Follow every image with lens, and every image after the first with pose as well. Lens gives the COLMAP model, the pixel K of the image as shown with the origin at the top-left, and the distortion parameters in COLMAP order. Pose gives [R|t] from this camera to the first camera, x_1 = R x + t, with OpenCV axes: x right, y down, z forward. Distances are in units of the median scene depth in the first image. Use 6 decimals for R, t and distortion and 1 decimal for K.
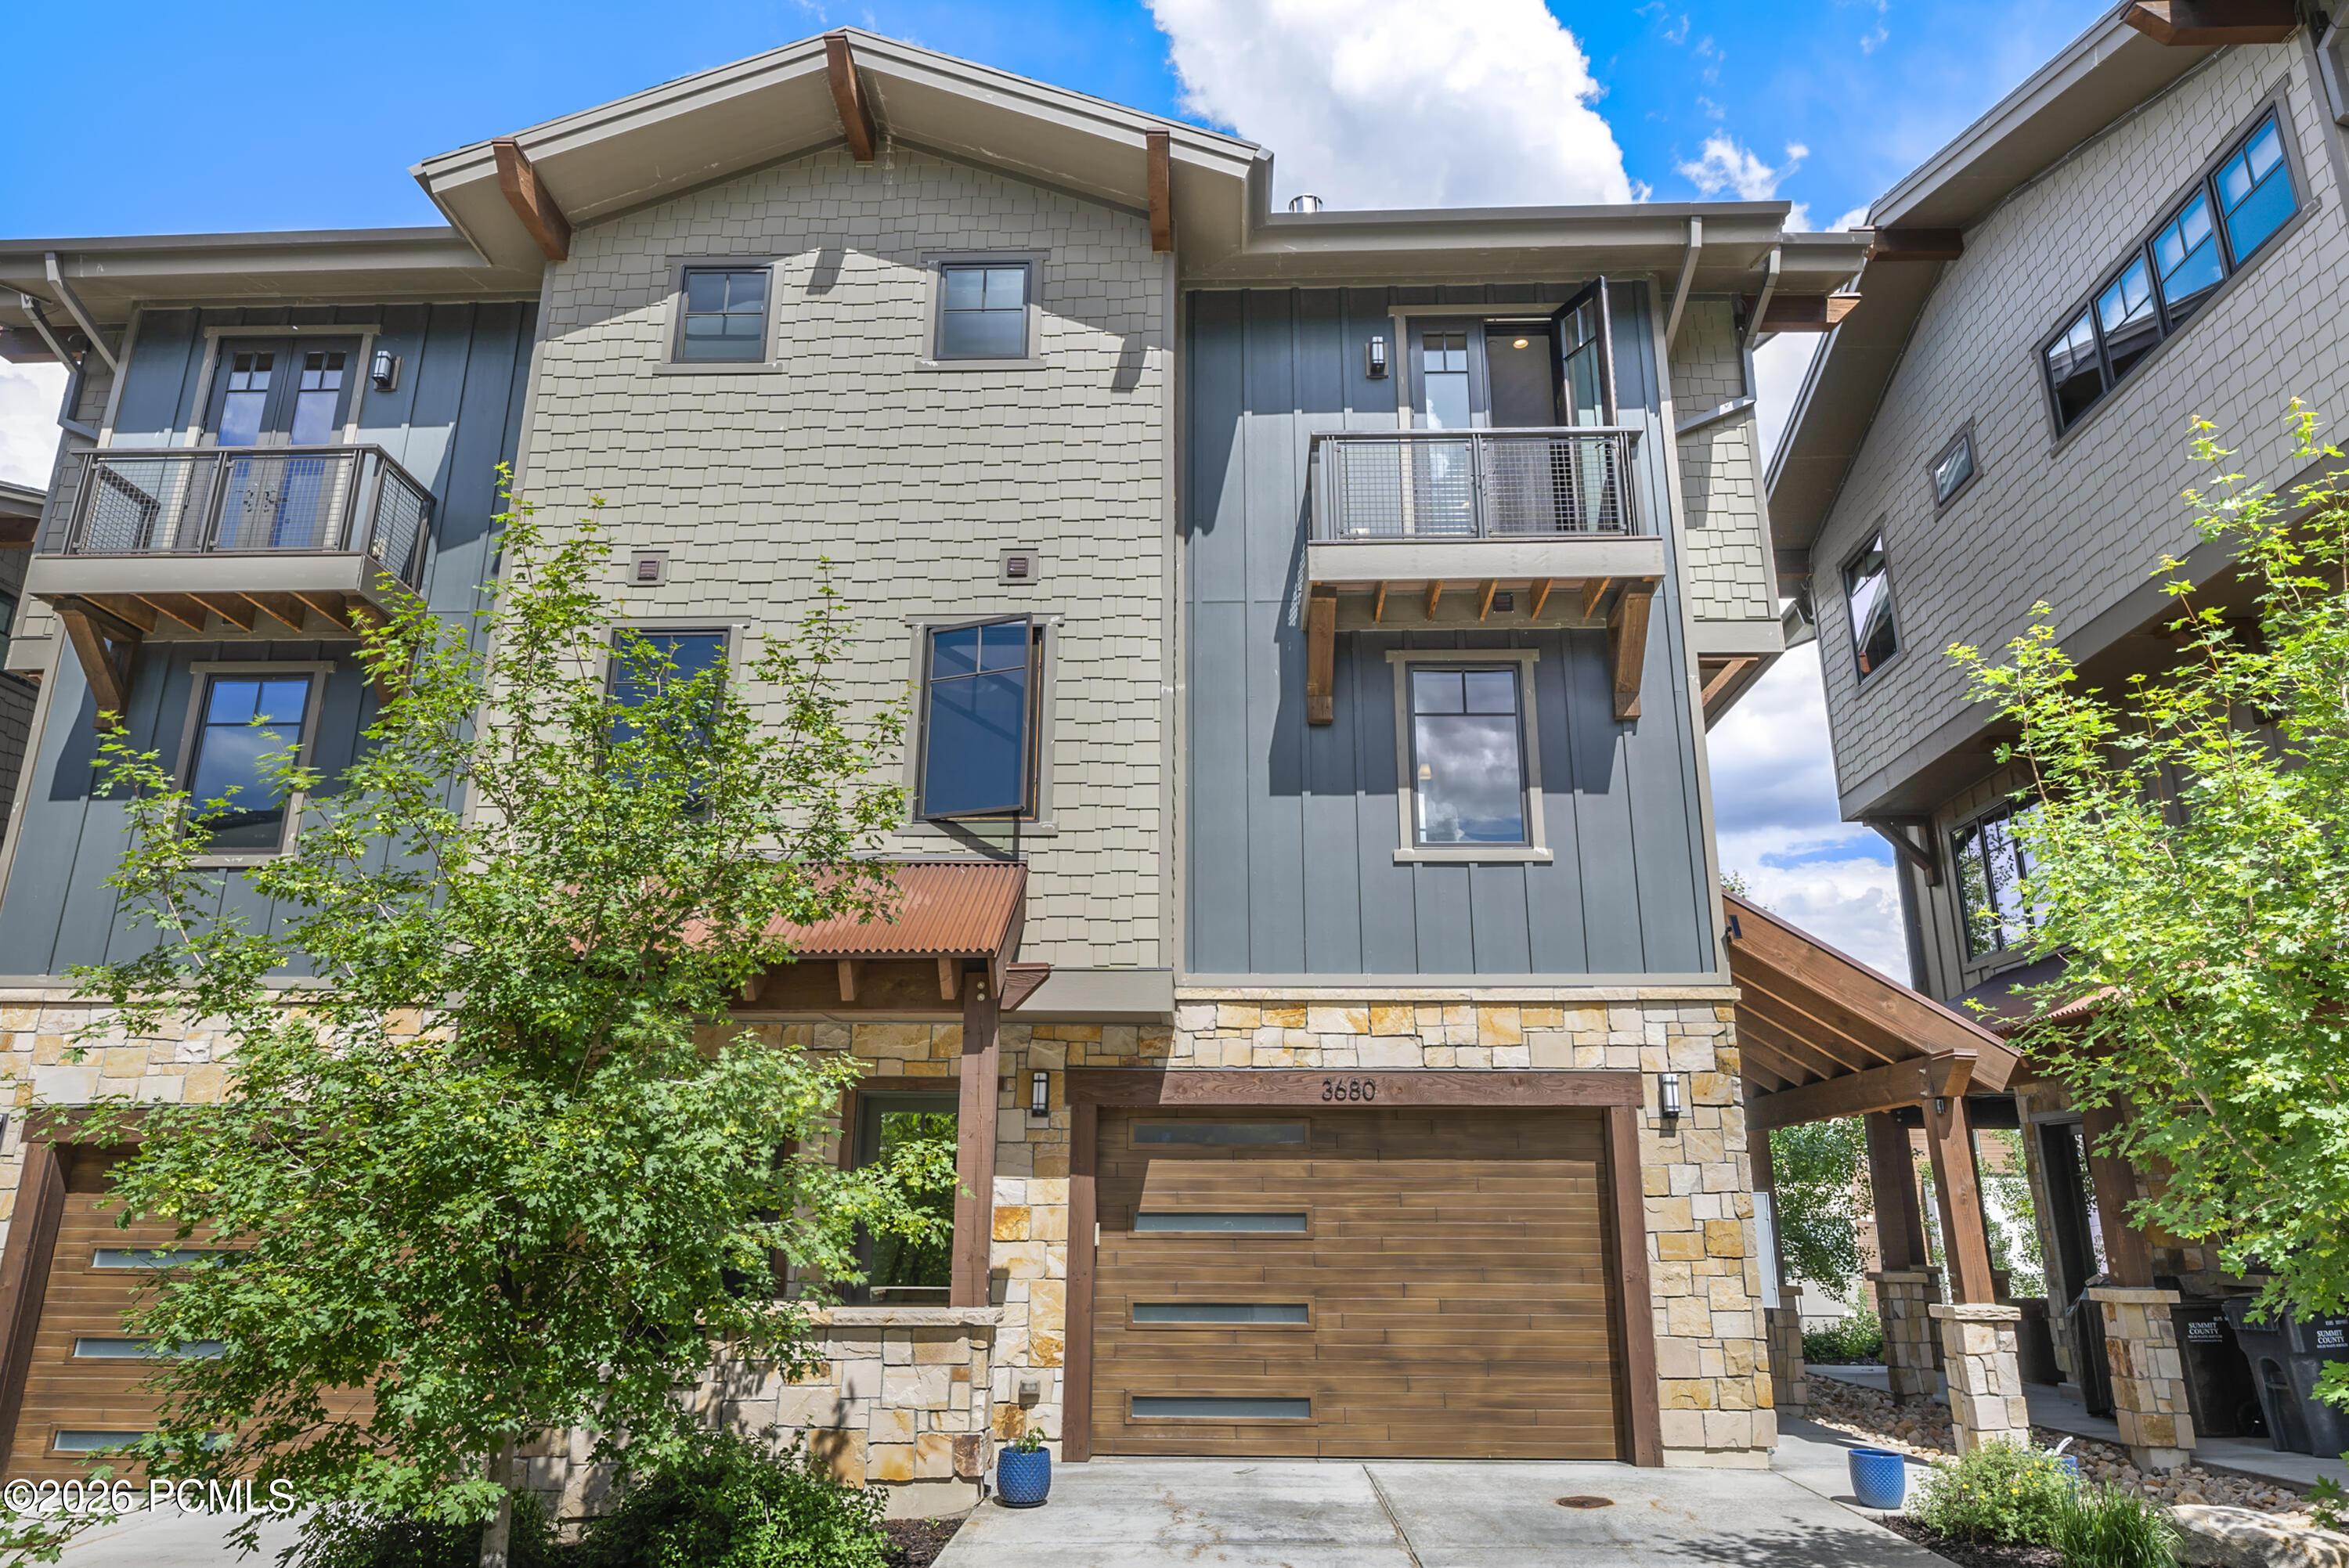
lens RADIAL K [[1462.8, 0, 1174.5], [0, 1462.8, 784.0], [0, 0, 1]] dist [-0.000936, 0.000196]
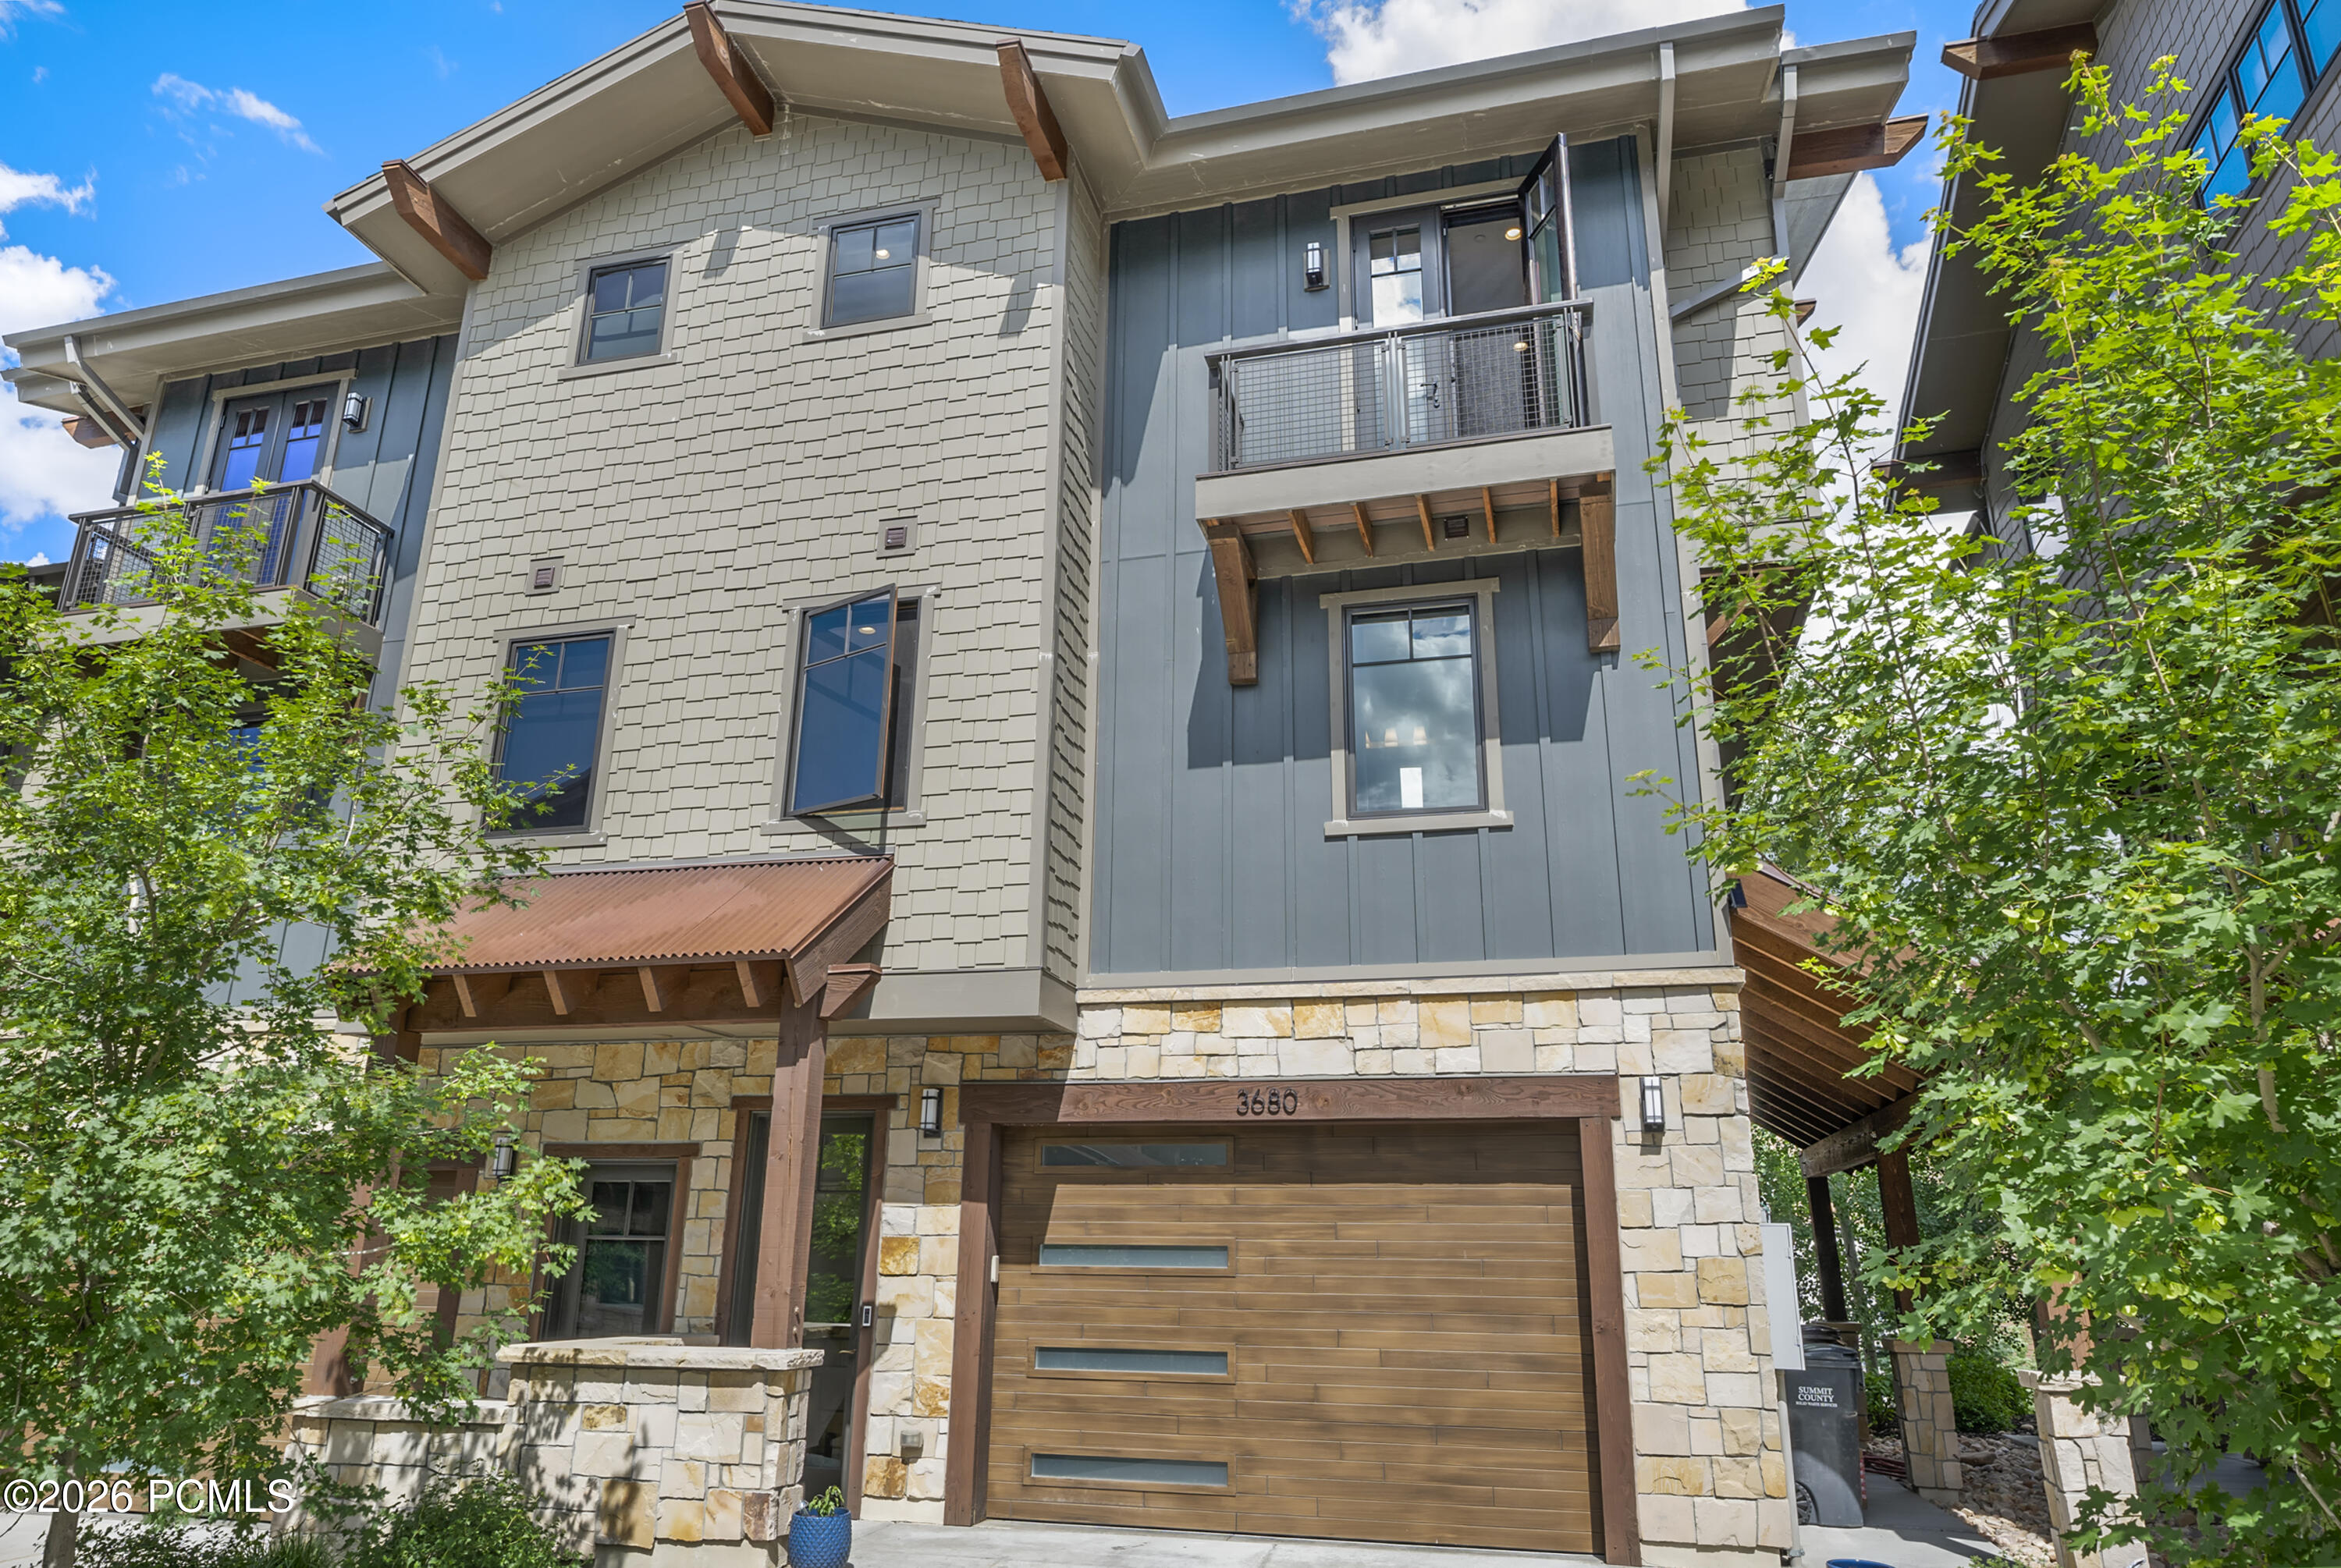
lens RADIAL K [[1484.9, 0, 1170.5], [0, 1484.9, 784.0], [0, 0, 1]] dist [-0.002398, -0.000312]
pose [[0.974997, -0.060578, -0.213802, 0.257997], [0.056937, 0.998109, -0.023151, 0.038657], [0.214800, 0.010399, 0.976603, 0.131549]]
